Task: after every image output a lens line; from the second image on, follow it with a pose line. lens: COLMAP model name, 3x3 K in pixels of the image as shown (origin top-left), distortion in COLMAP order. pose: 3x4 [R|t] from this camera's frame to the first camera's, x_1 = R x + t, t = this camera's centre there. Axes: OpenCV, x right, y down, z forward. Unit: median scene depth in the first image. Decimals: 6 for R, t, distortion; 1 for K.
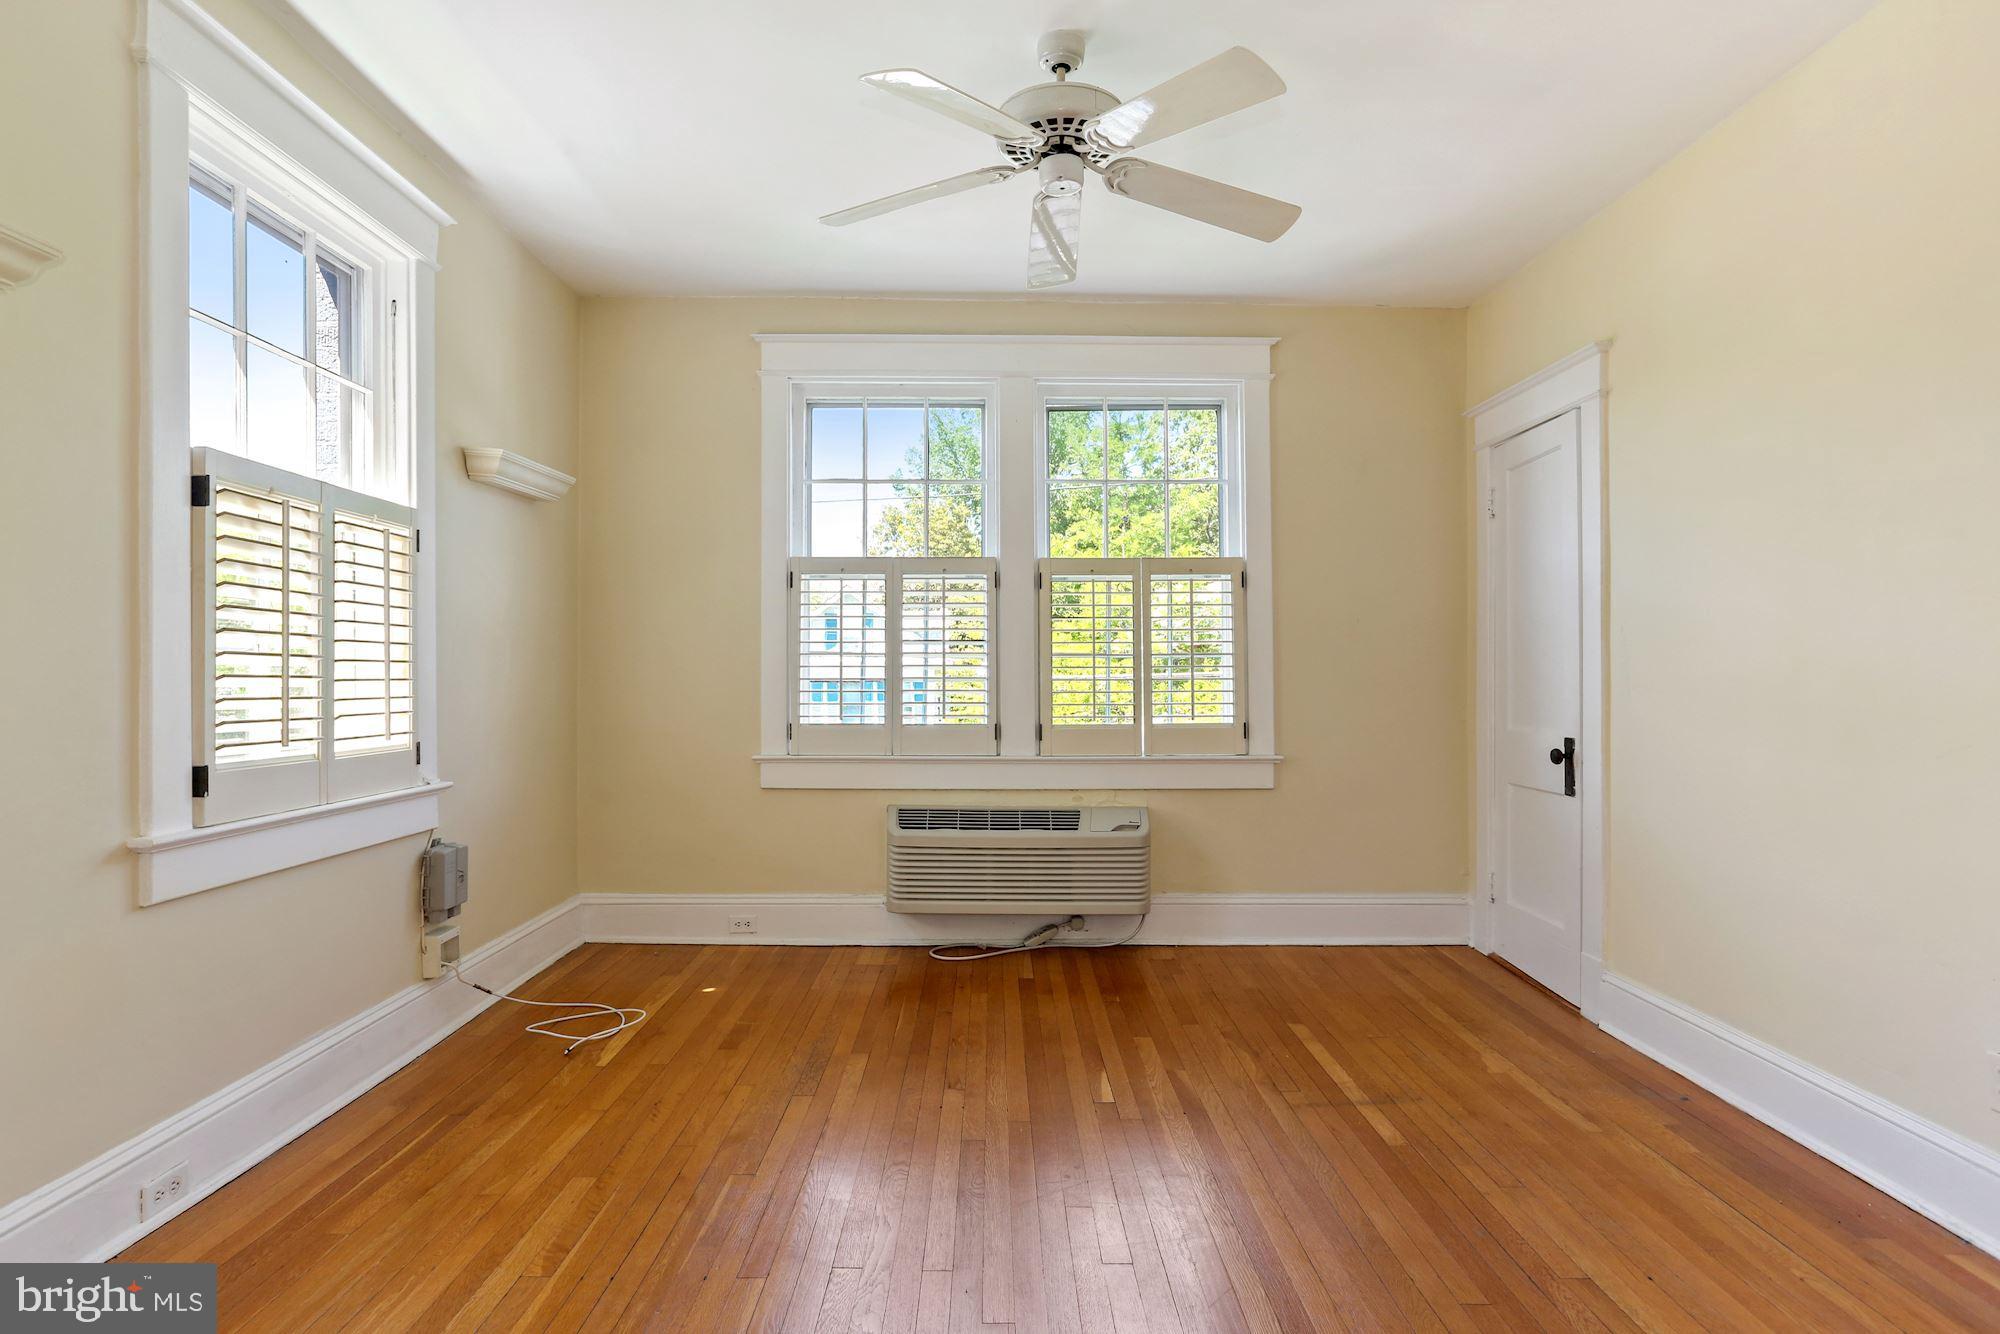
lens RADIAL K [[1062.4, 0, 1000.0], [0, 1062.4, 667.0], [0, 0, 1]] dist [-0.001727, -0.000257]
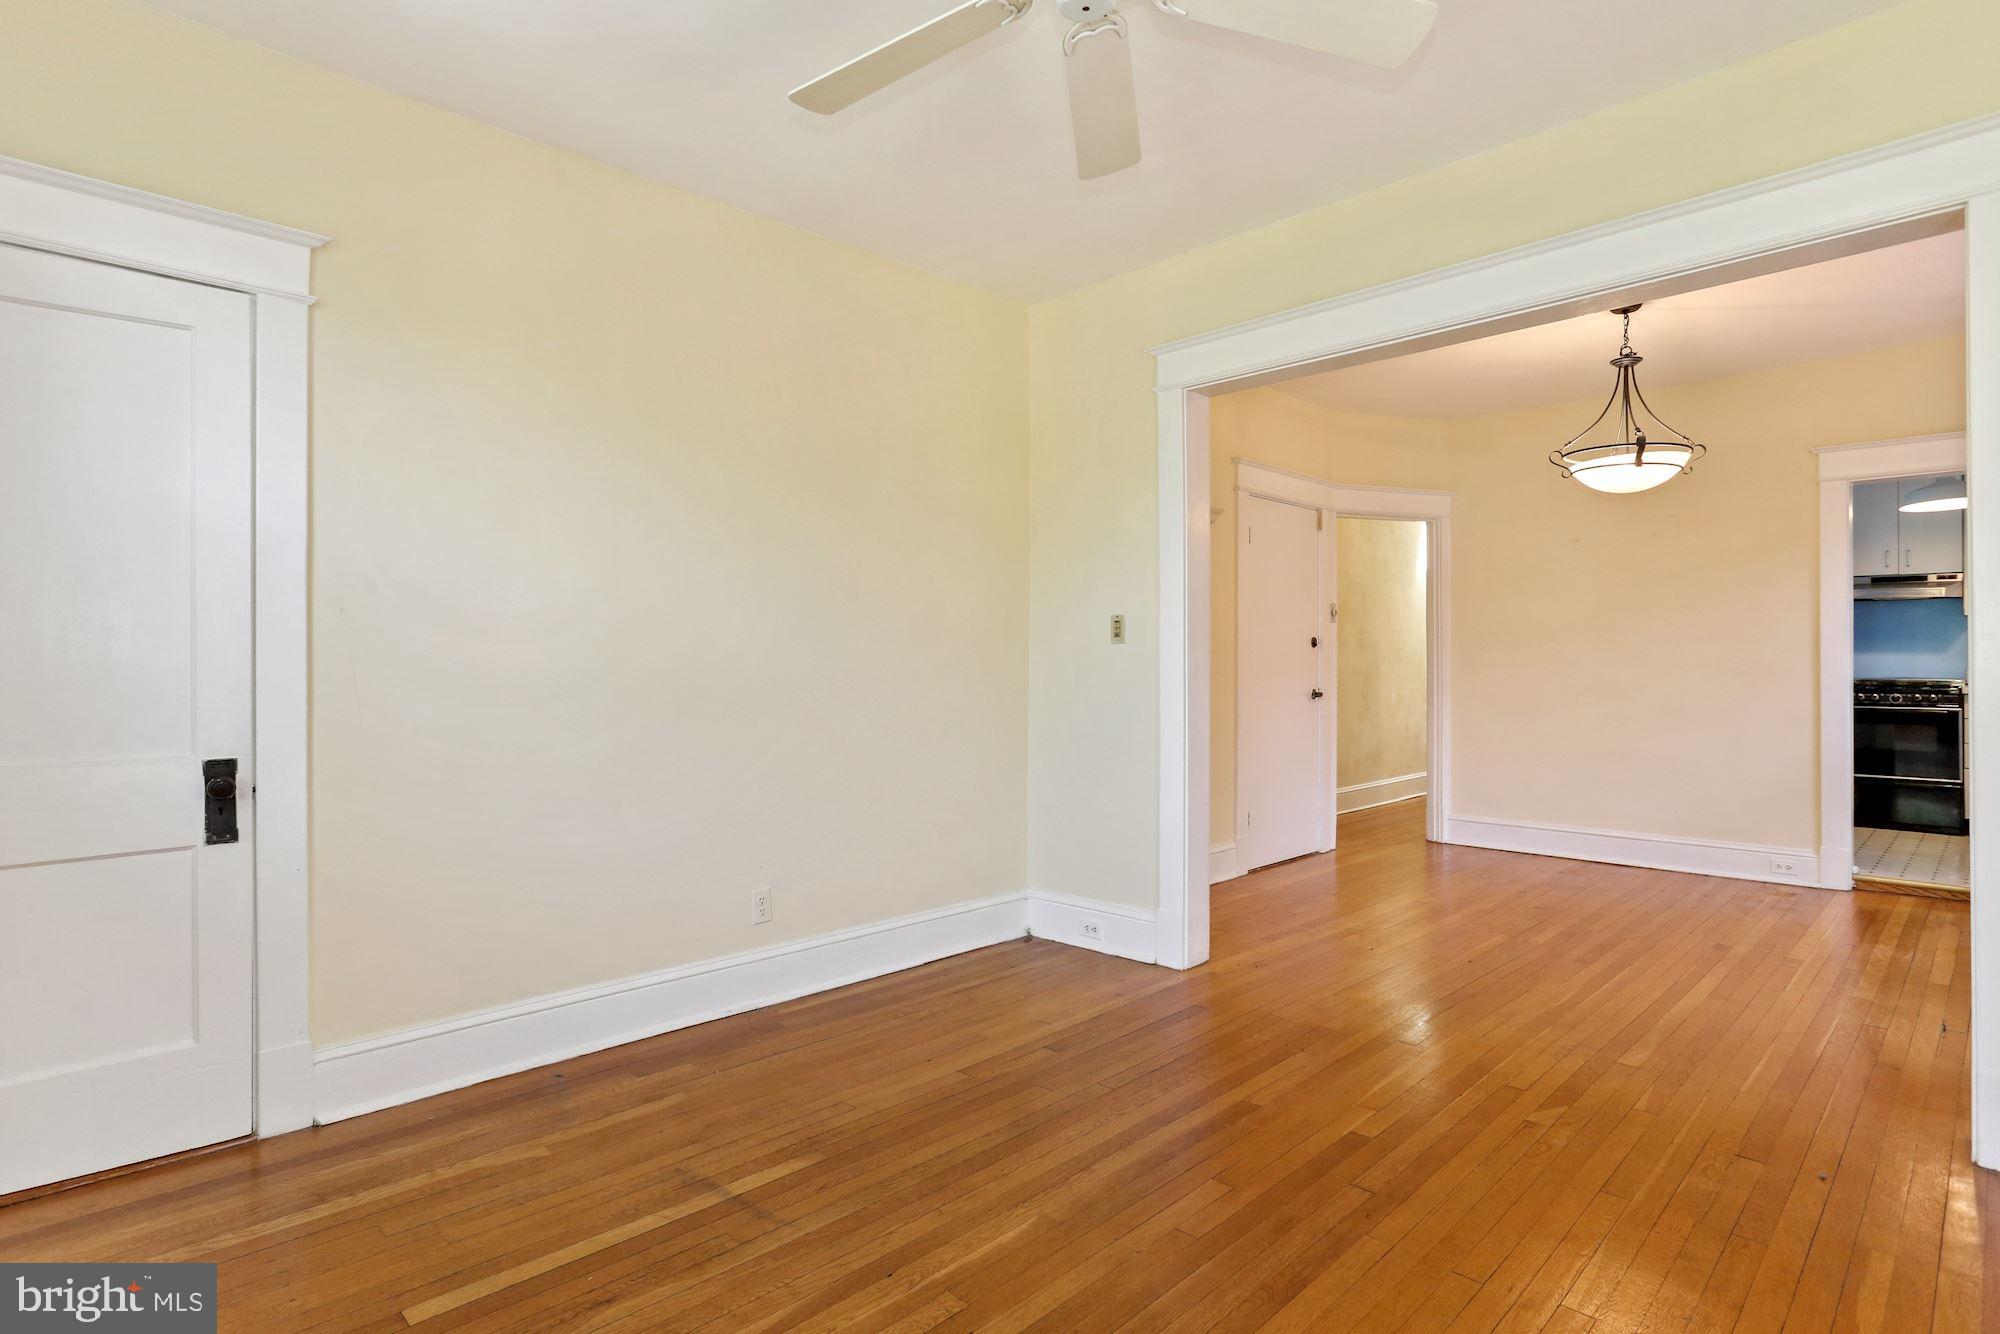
lens RADIAL K [[996.9, 0, 995.7], [0, 996.9, 643.9], [0, 0, 1]] dist [-0.055701, 0.036767]
pose [[-0.696429, 0.013113, 0.717506, -0.351530], [-0.008108, 0.999625, -0.026139, 0.005954], [-0.717580, -0.024022, -0.696061, 1.386607]]
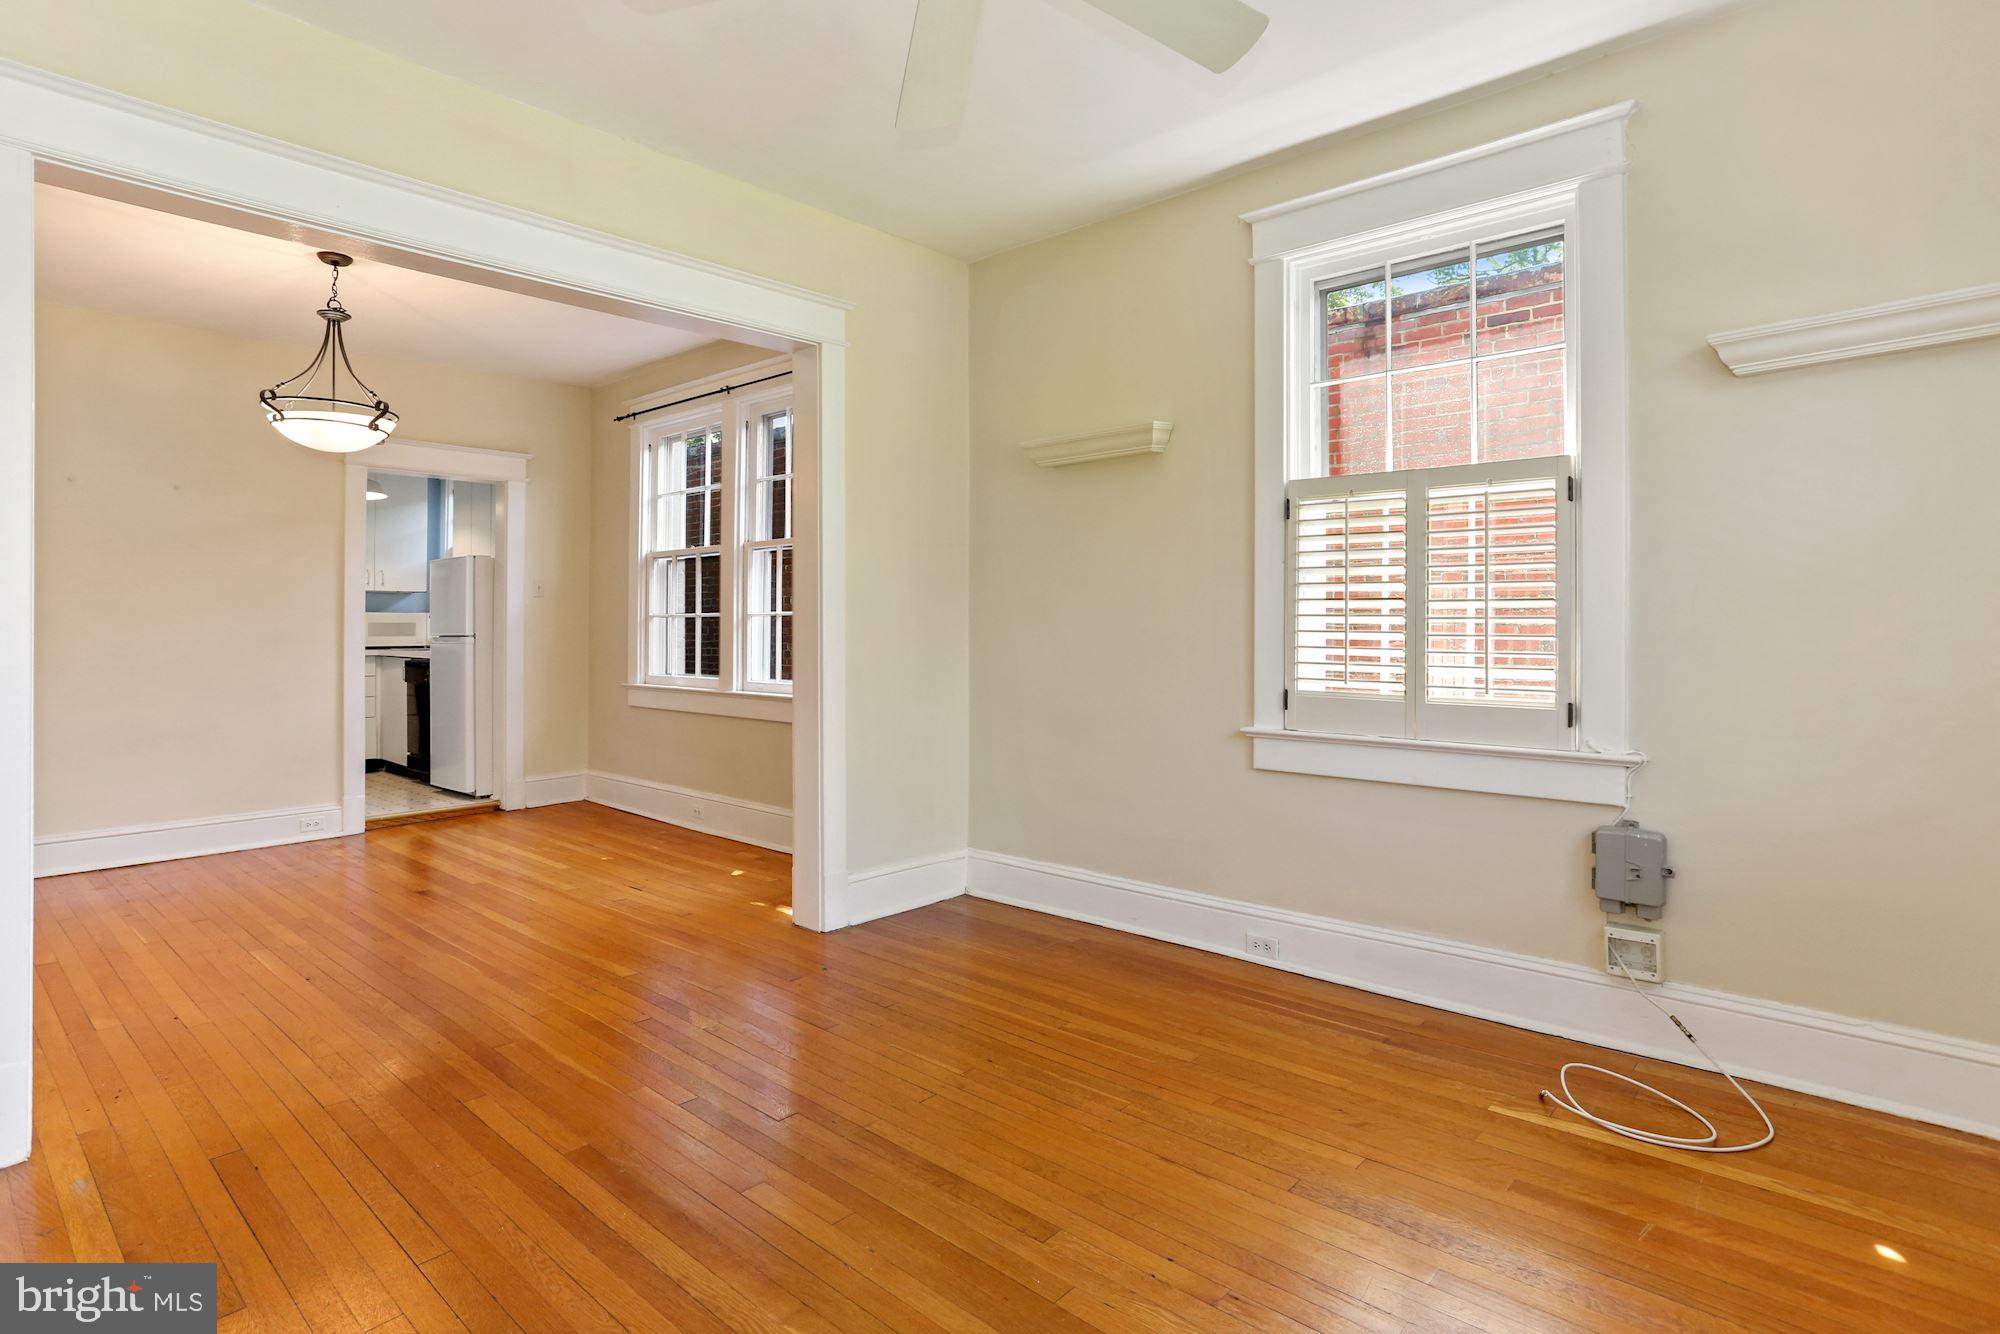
lens RADIAL K [[1034.9, 0, 931.1], [0, 1034.9, 612.5], [0, 0, 1]] dist [-0.003973, 0.000319]
pose [[-0.713072, -0.009132, -0.701031, 0.520674], [0.010495, 0.999664, -0.023698, 0.009082], [0.701012, -0.024255, -0.712737, 1.348704]]
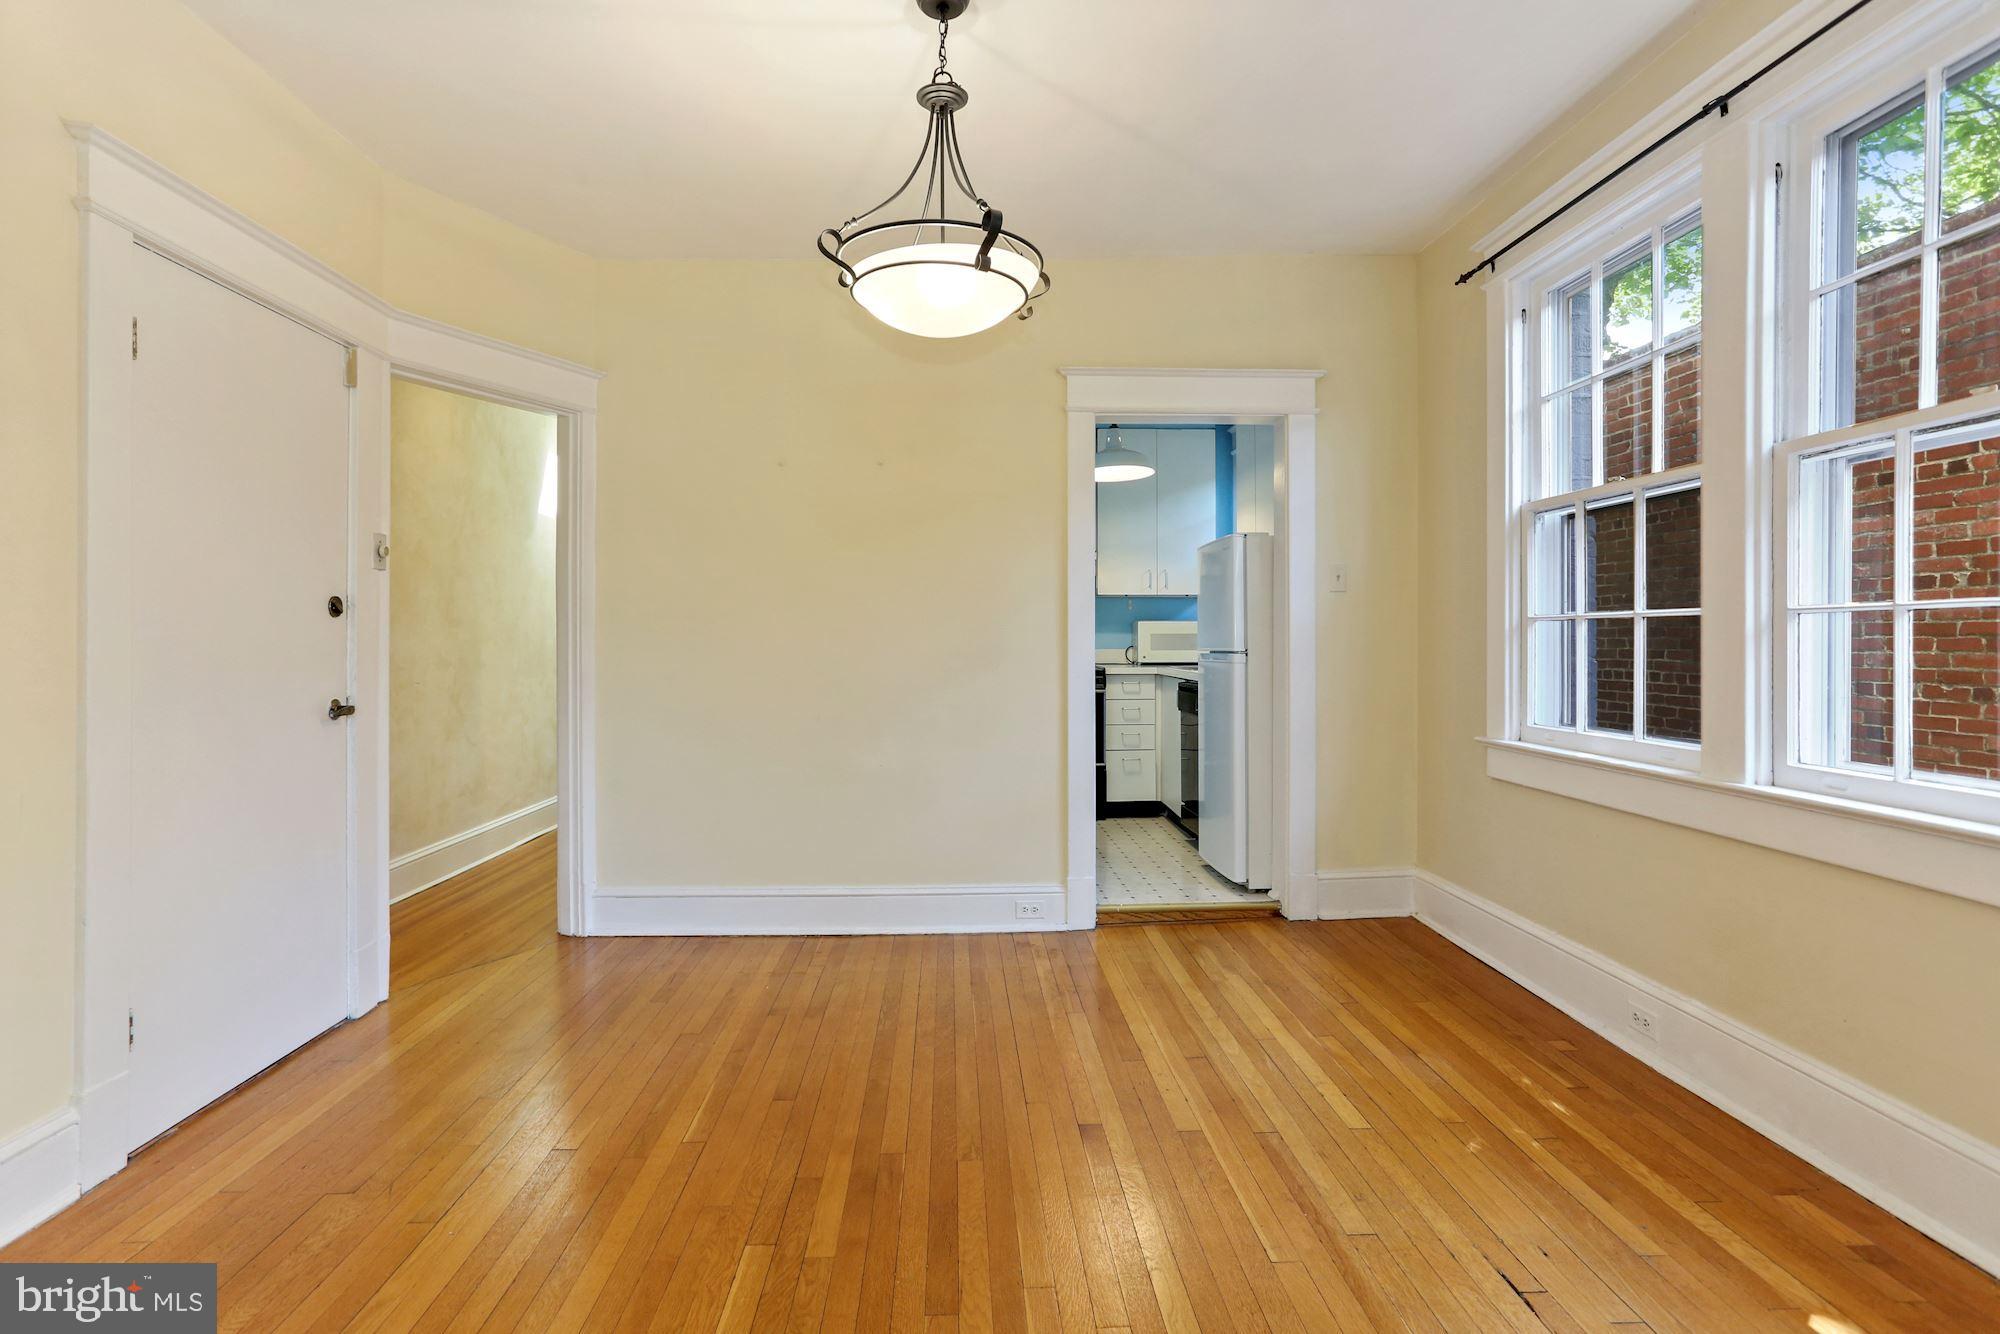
lens RADIAL K [[996.9, 0, 995.7], [0, 996.9, 643.9], [0, 0, 1]] dist [-0.055701, 0.036767]
pose [[-0.999113, 0.004943, -0.041819, 0.055703], [0.005346, 0.999940, -0.009545, -0.005009], [0.041770, -0.009760, -0.999080, 0.446501]]
